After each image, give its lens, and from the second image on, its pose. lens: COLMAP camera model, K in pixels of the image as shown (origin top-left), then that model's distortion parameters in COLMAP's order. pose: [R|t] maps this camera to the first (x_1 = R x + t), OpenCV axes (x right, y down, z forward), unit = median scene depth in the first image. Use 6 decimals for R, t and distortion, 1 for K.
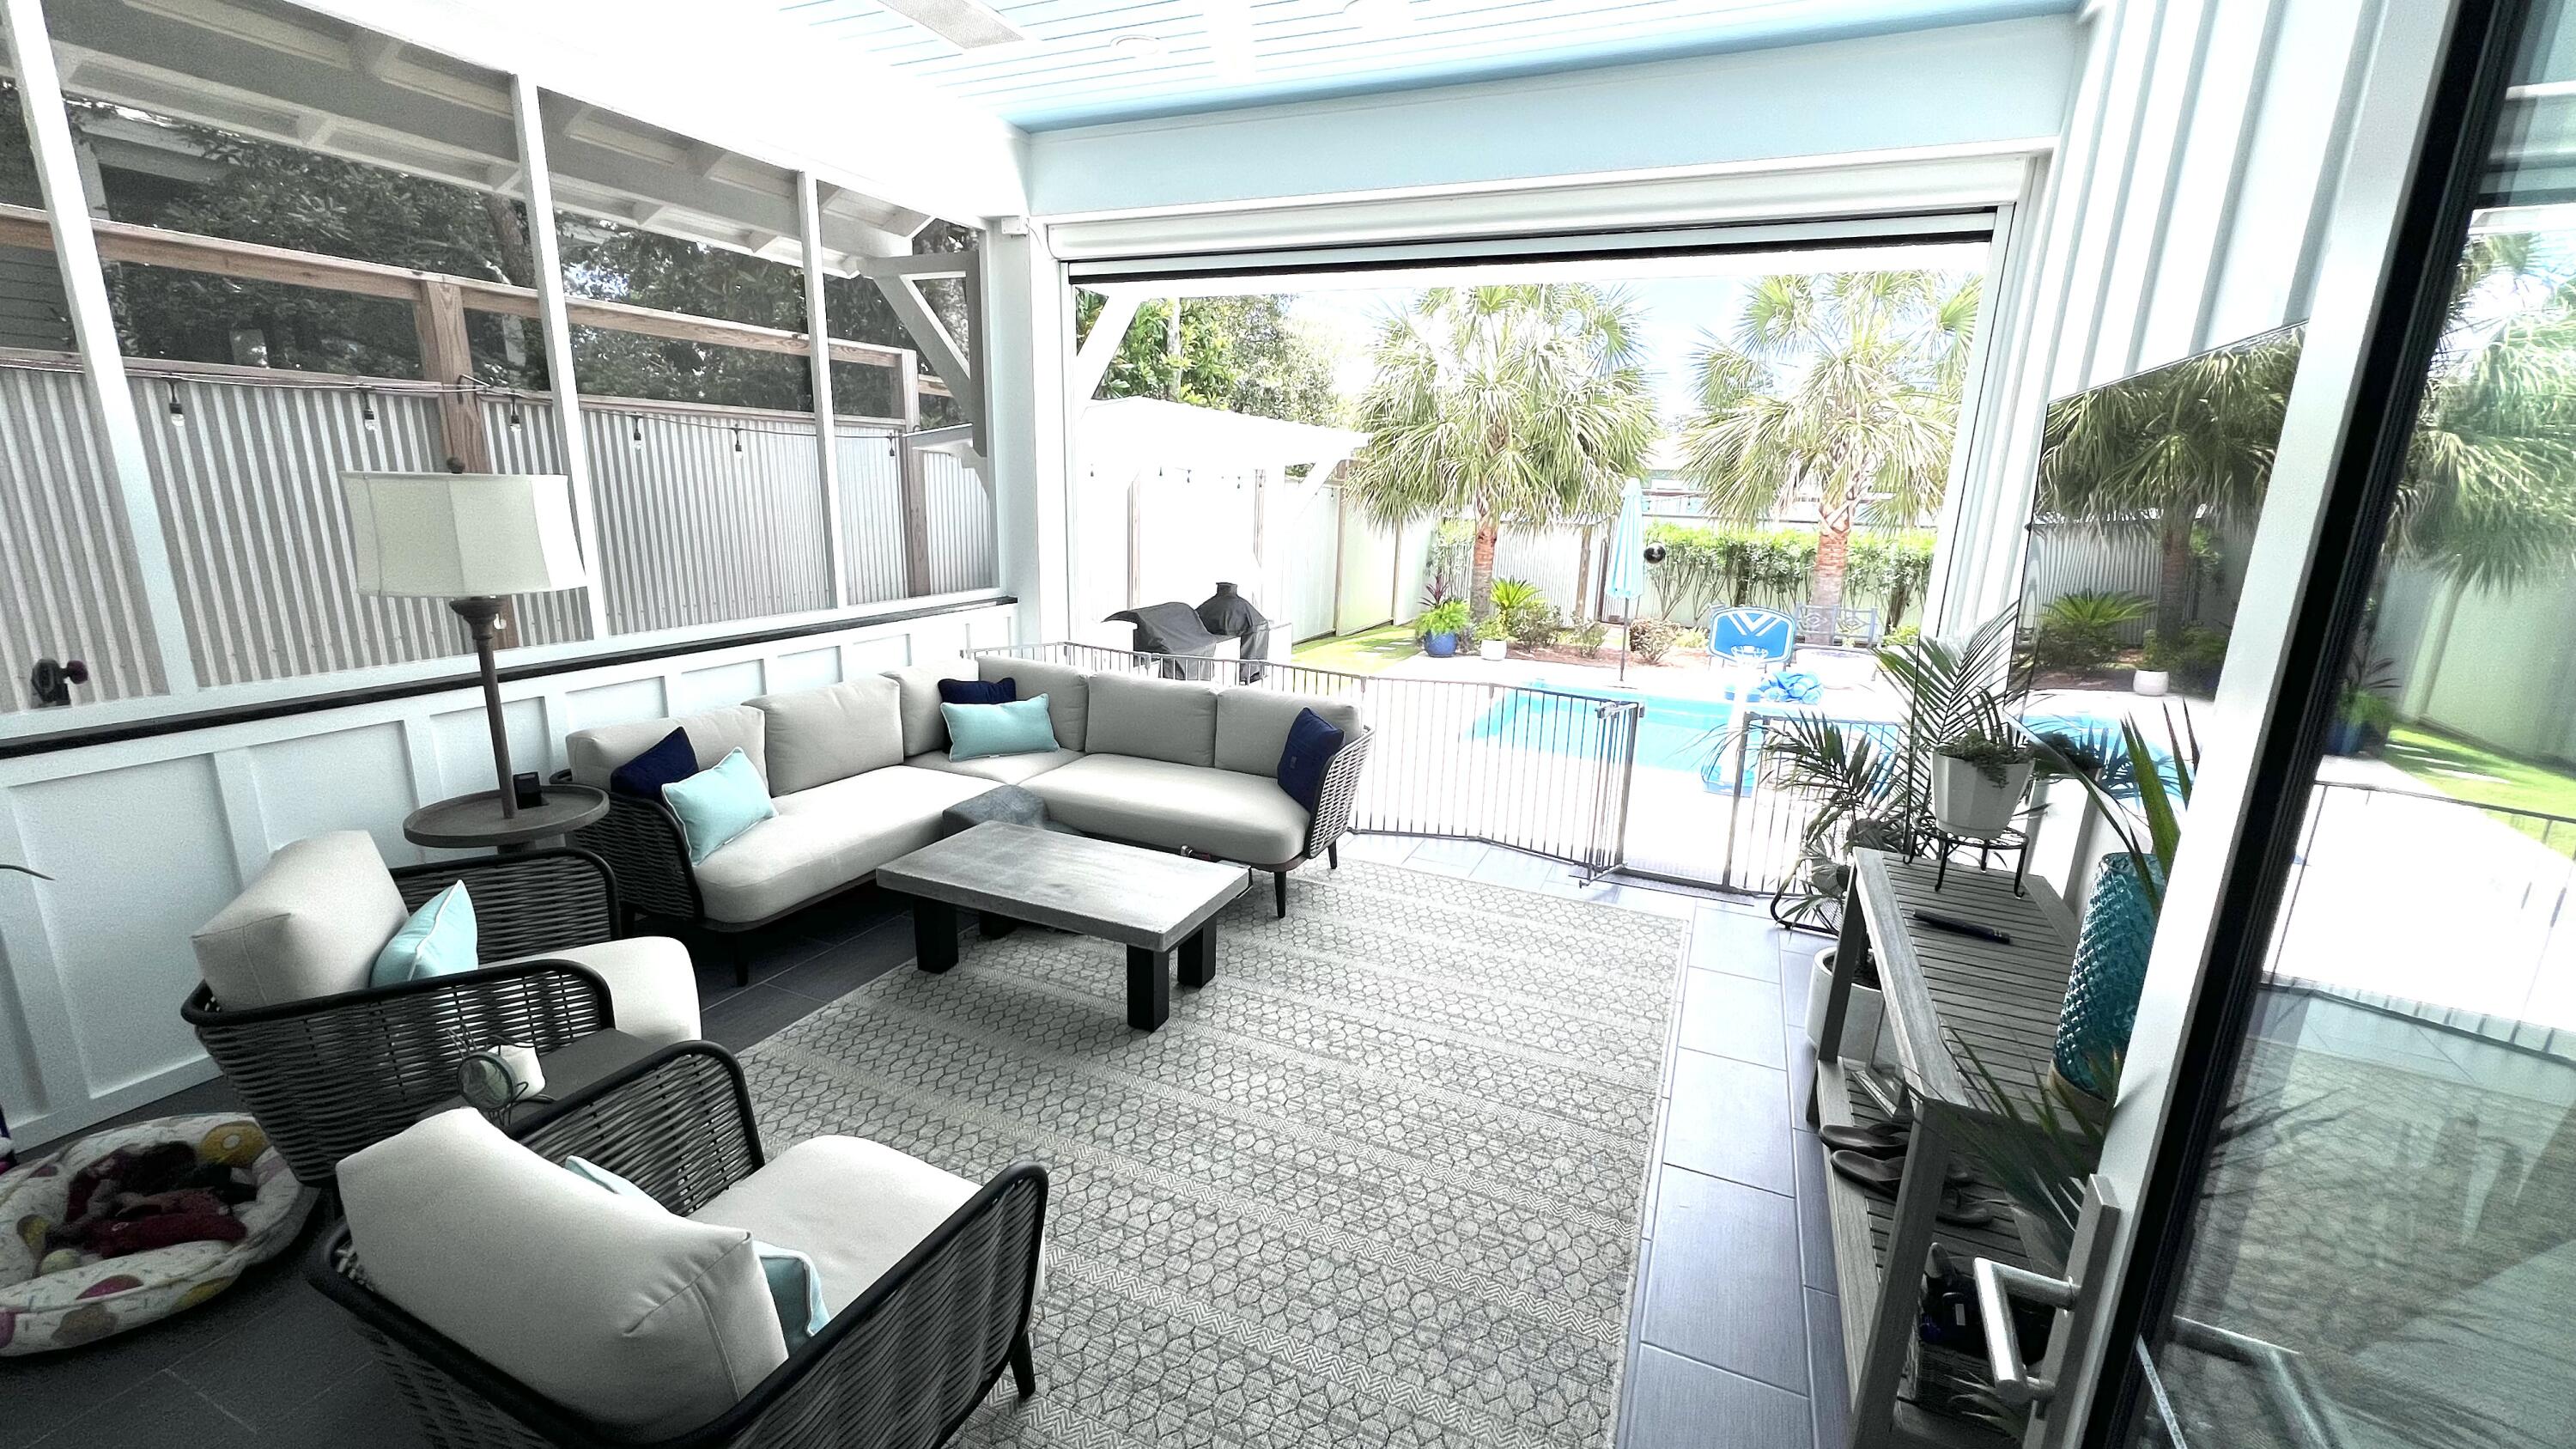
lens RADIAL K [[1025.3, 0, 1292.6], [0, 1025.3, 730.1], [0, 0, 1]] dist [-0.000564, 0.000073]
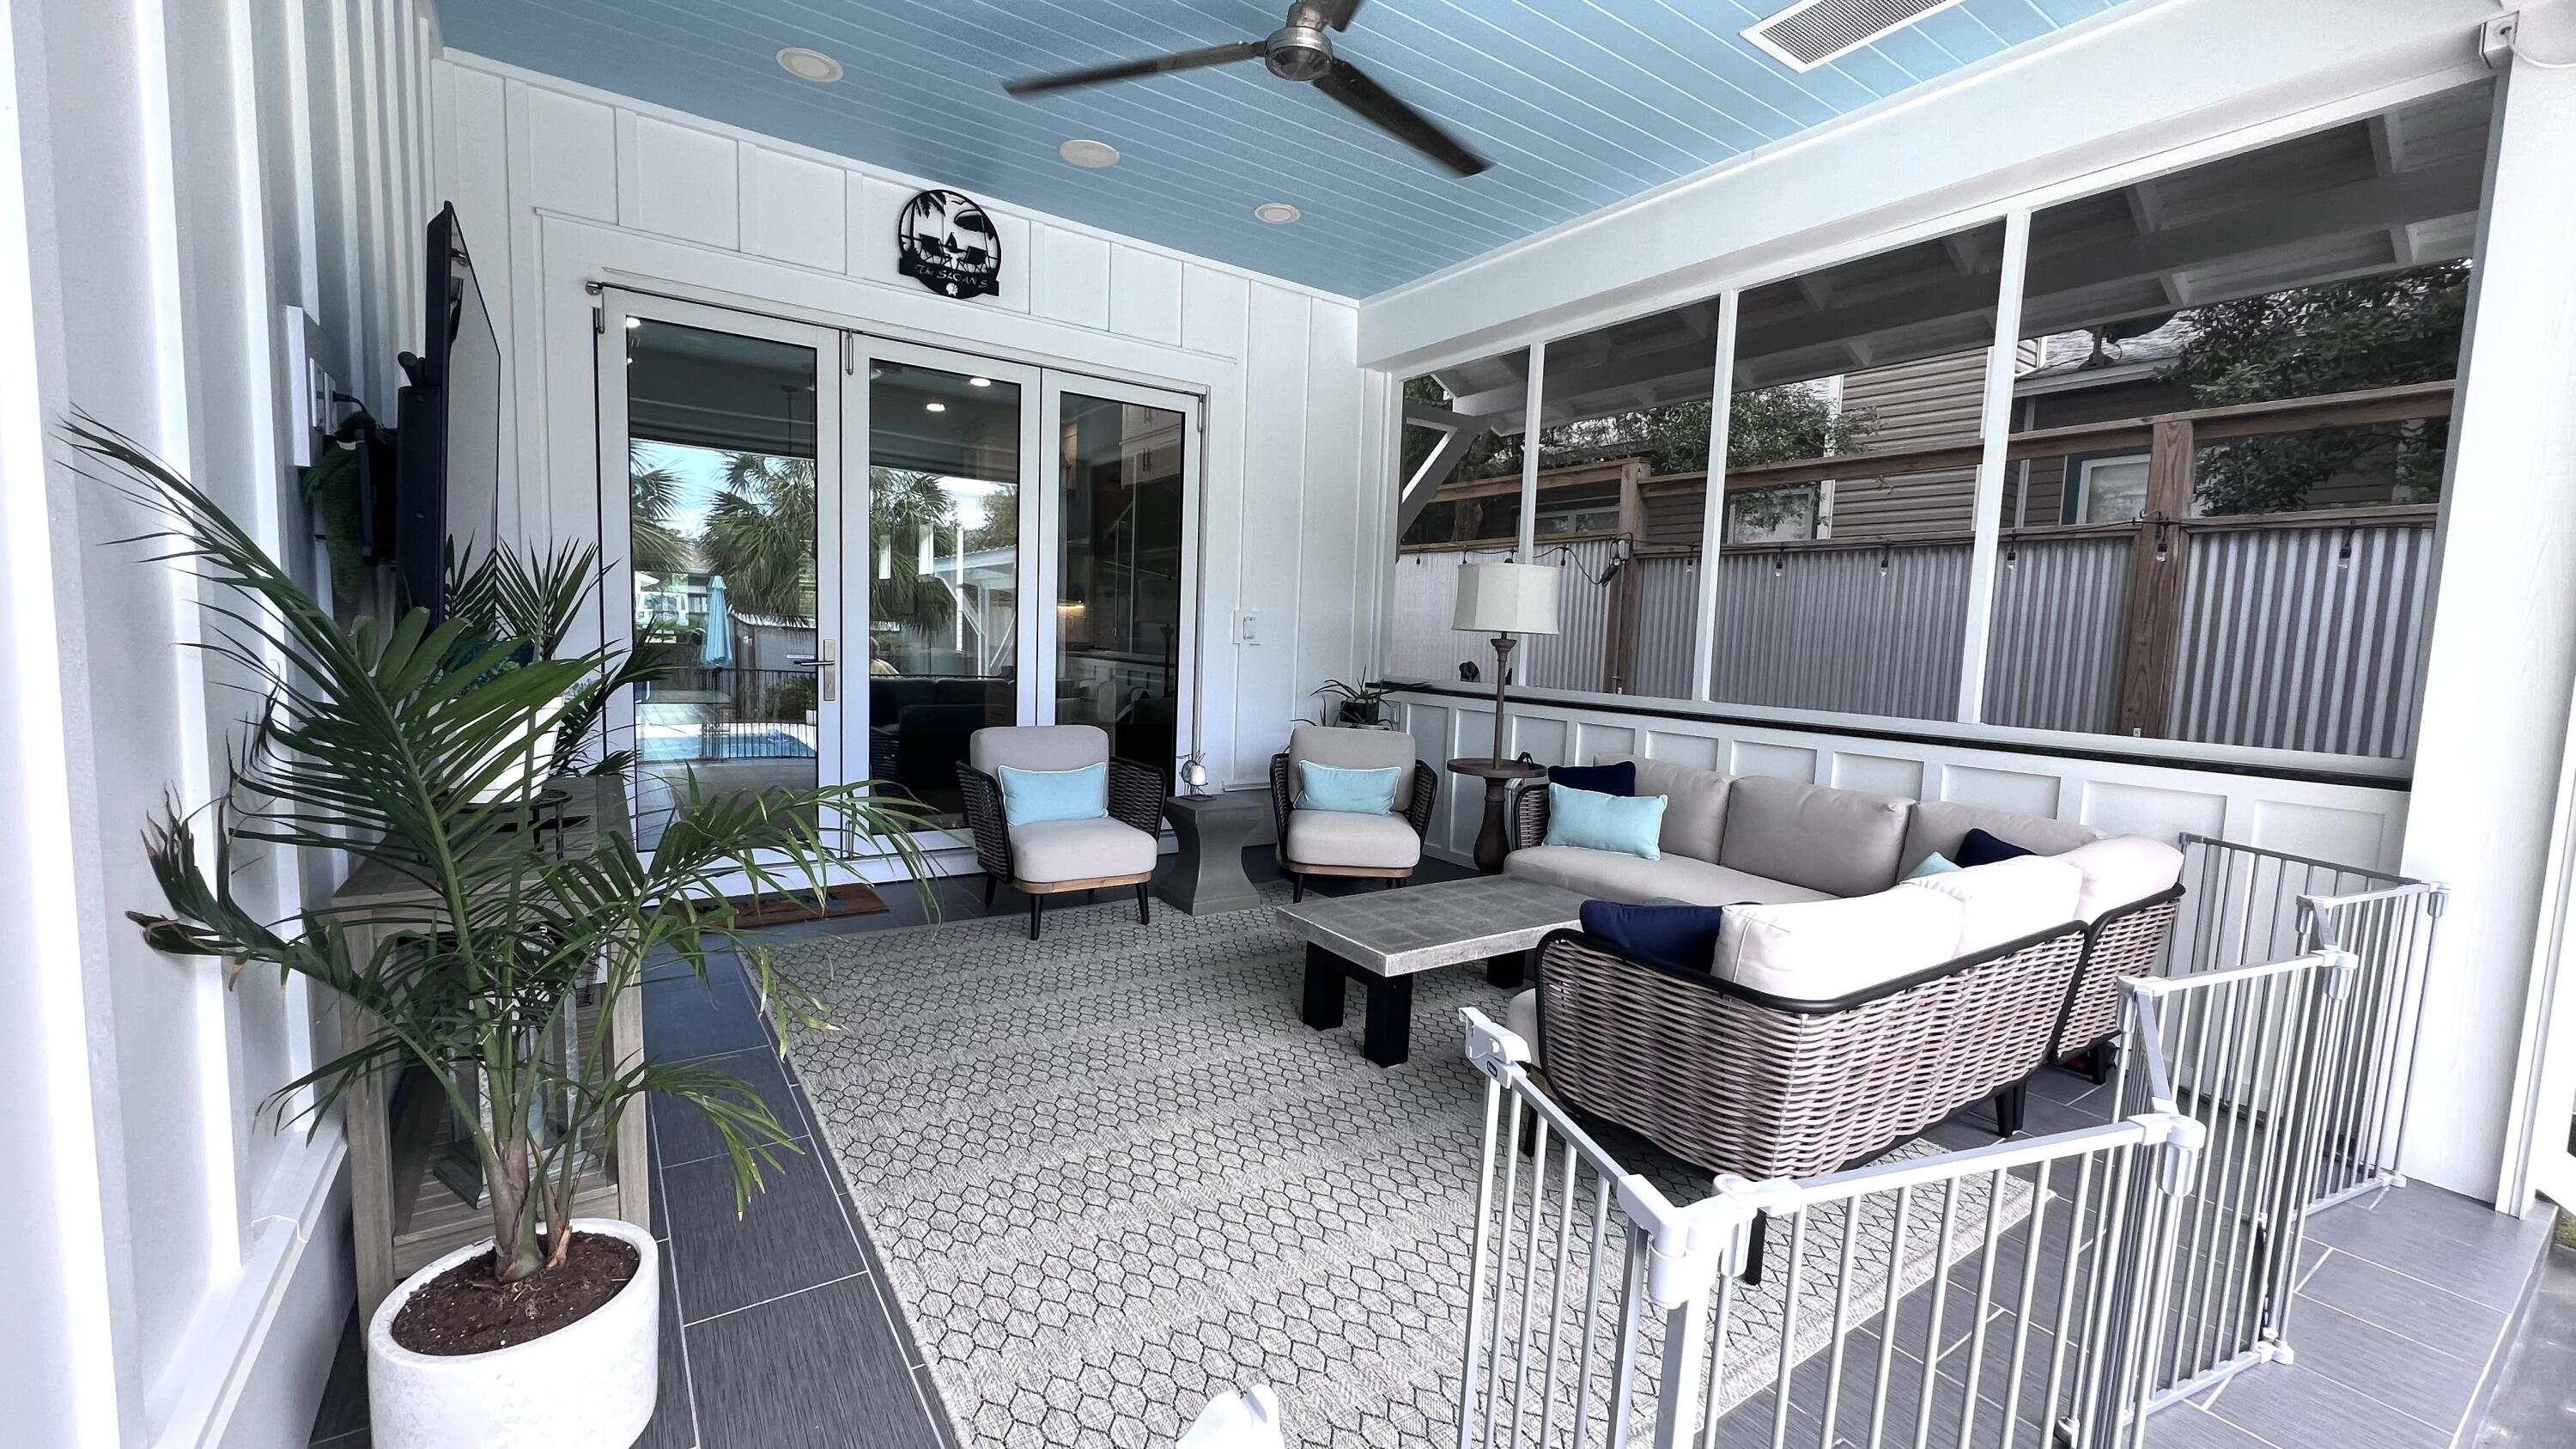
lens RADIAL K [[1025.3, 0, 1287.4], [0, 1025.3, 727.1], [0, 0, 1]] dist [-0.000564, 0.000073]
pose [[-0.529227, 0.064148, -0.846052, 1.028009], [-0.220187, 0.952594, 0.209959, -0.314044], [0.819412, 0.297406, -0.490014, 1.642022]]
